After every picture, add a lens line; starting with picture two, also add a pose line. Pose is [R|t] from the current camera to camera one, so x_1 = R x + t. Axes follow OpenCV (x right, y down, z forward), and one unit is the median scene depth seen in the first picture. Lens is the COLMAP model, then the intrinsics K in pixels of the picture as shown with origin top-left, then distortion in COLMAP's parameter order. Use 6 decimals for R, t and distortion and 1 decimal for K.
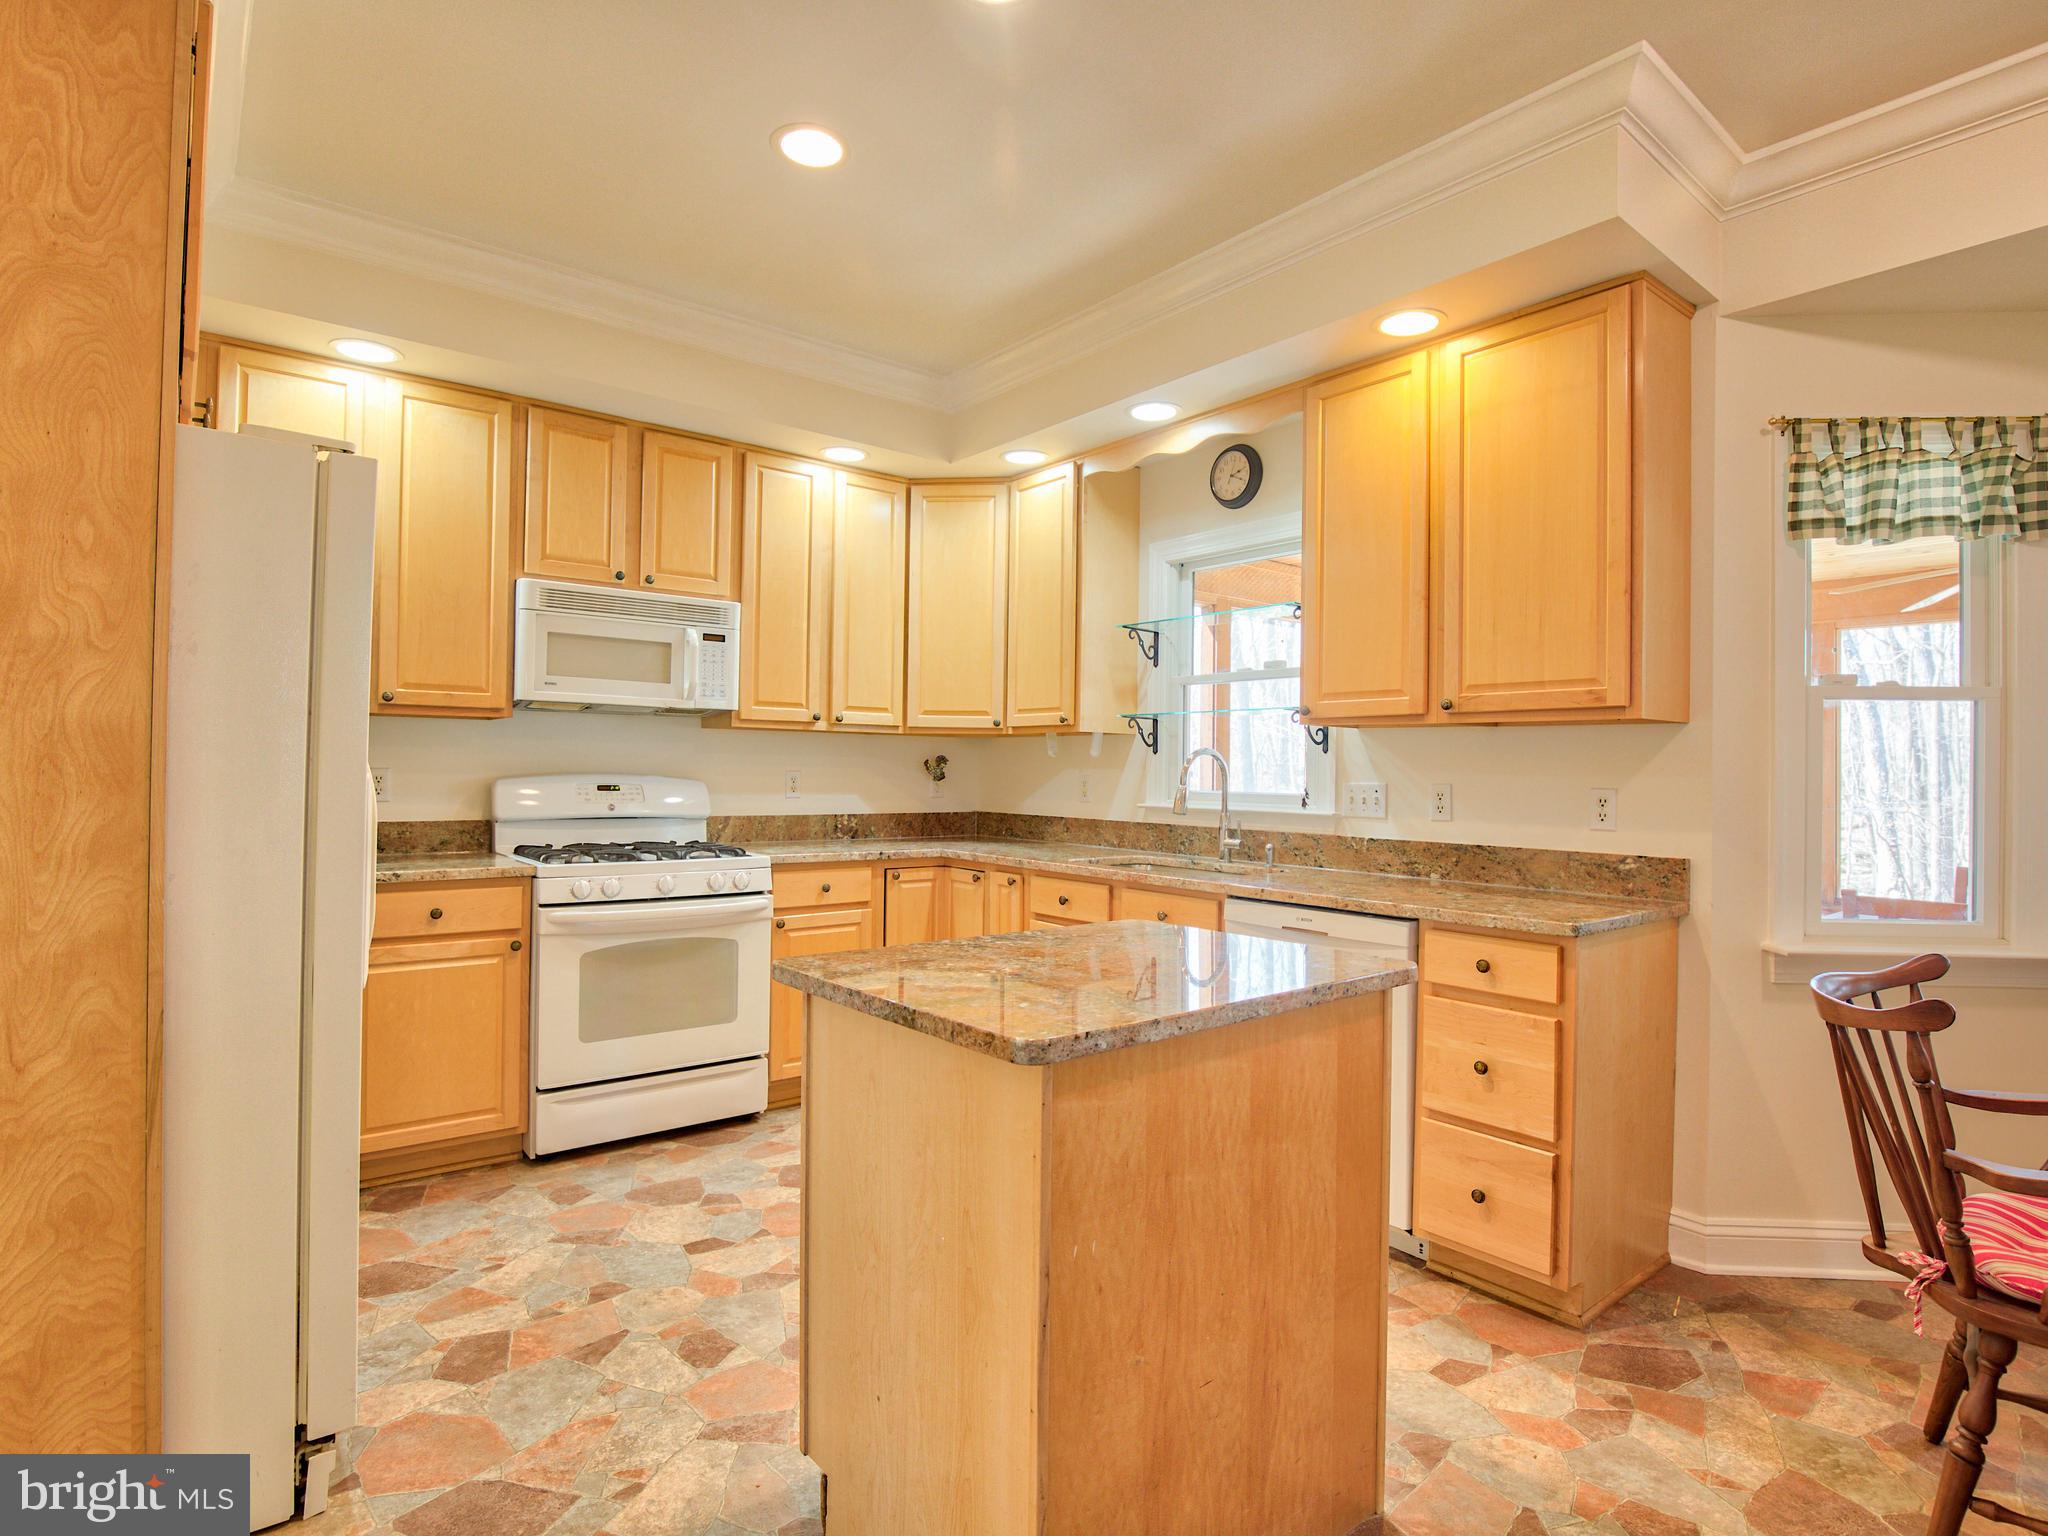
lens RADIAL K [[1059.9, 0, 1037.6], [0, 1059.9, 761.3], [0, 0, 1]] dist [-0.032907, 0.006557]
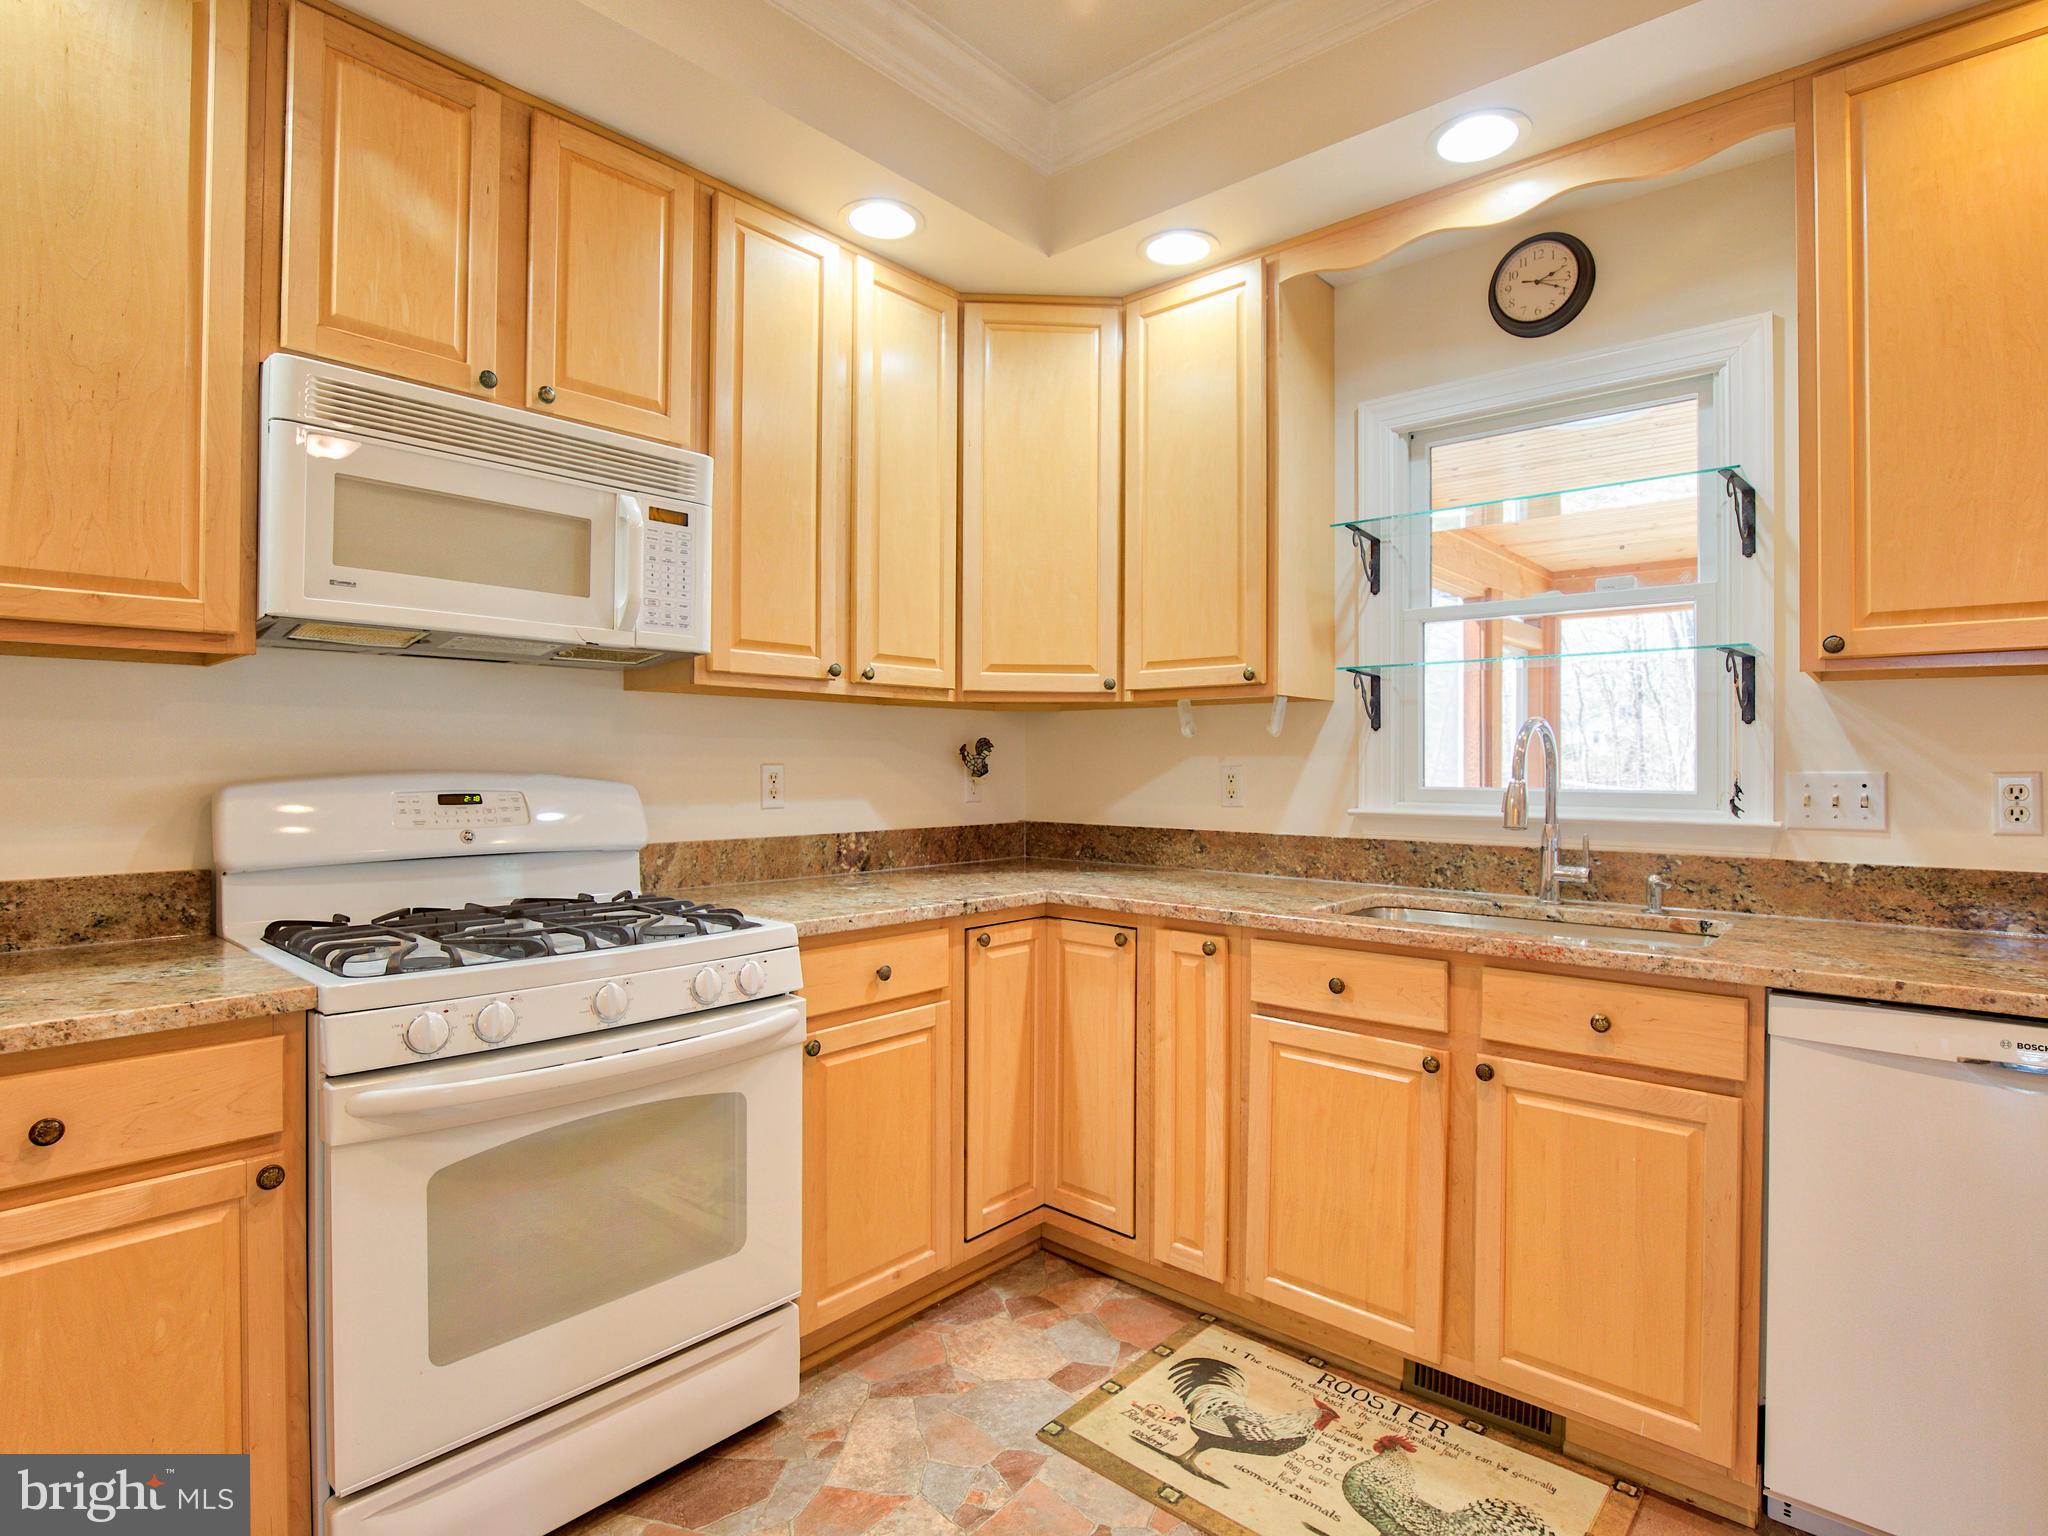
lens RADIAL K [[1055.0, 0, 1033.6], [0, 1055.0, 762.4], [0, 0, 1]] dist [-0.031443, 0.000471]
pose [[0.986177, -0.010802, 0.165344, -0.234171], [0.009390, 0.999912, 0.009318, 0.005103], [-0.165430, -0.007637, 0.986192, 0.486730]]
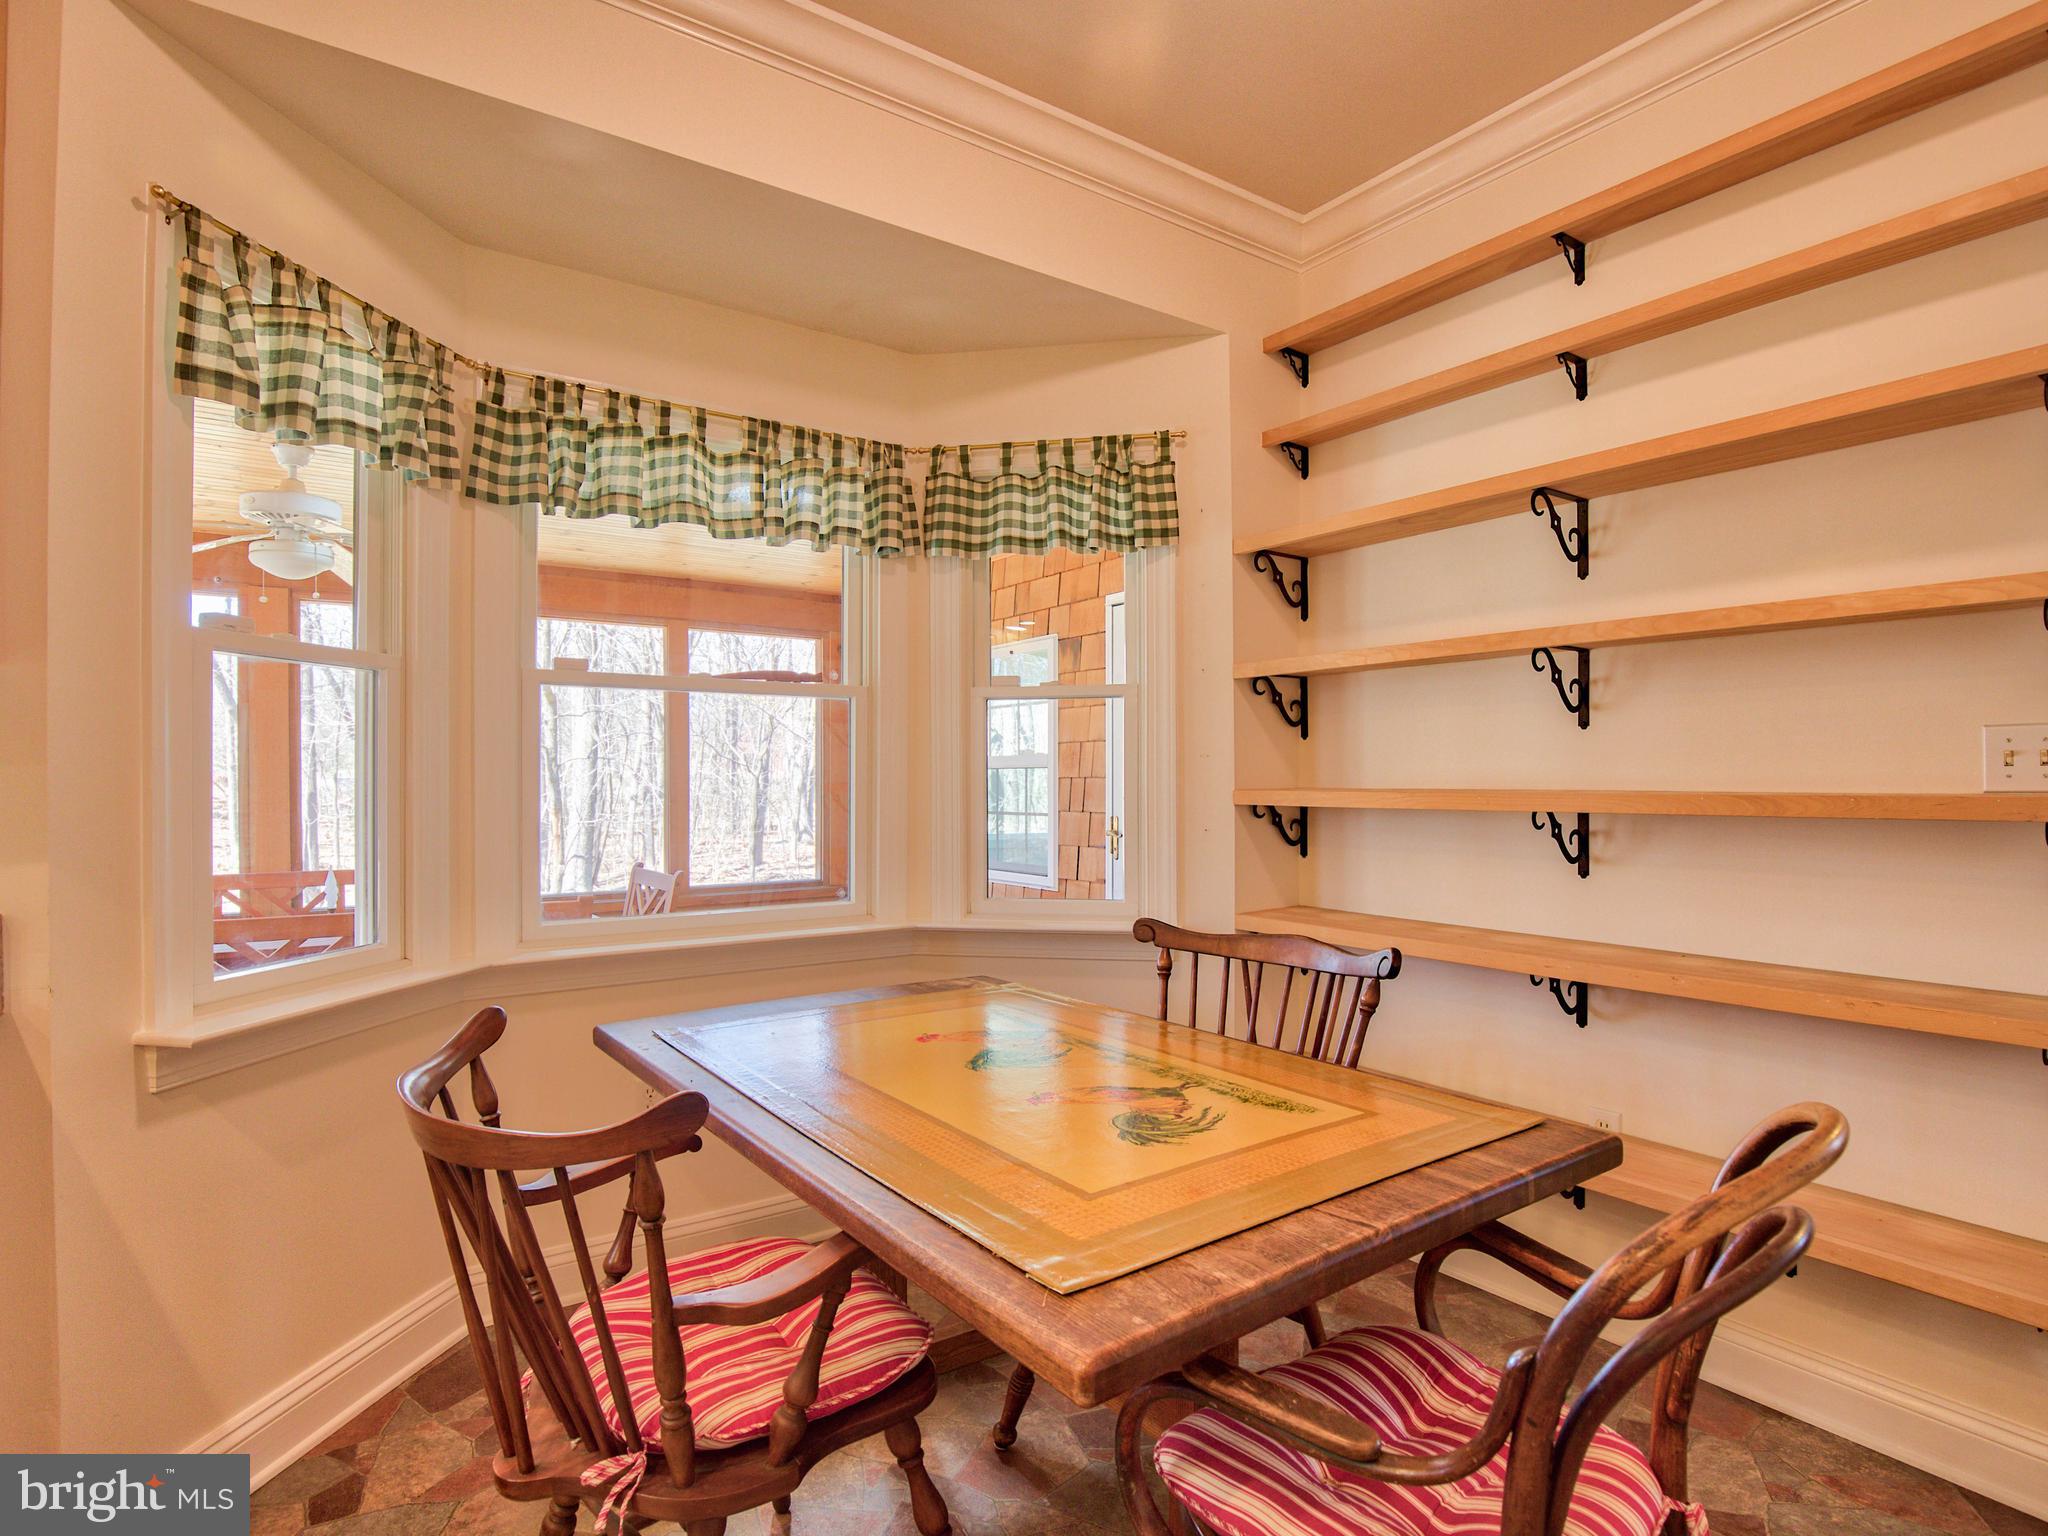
lens RADIAL K [[1077.6, 0, 1022.1], [0, 1077.6, 776.0], [0, 0, 1]] dist [-0.022209, 0.001687]
pose [[0.076987, -0.010395, 0.996978, 0.085255], [-0.009332, 0.999894, 0.011146, 0.007549], [-0.996988, -0.010162, 0.076882, 0.324981]]
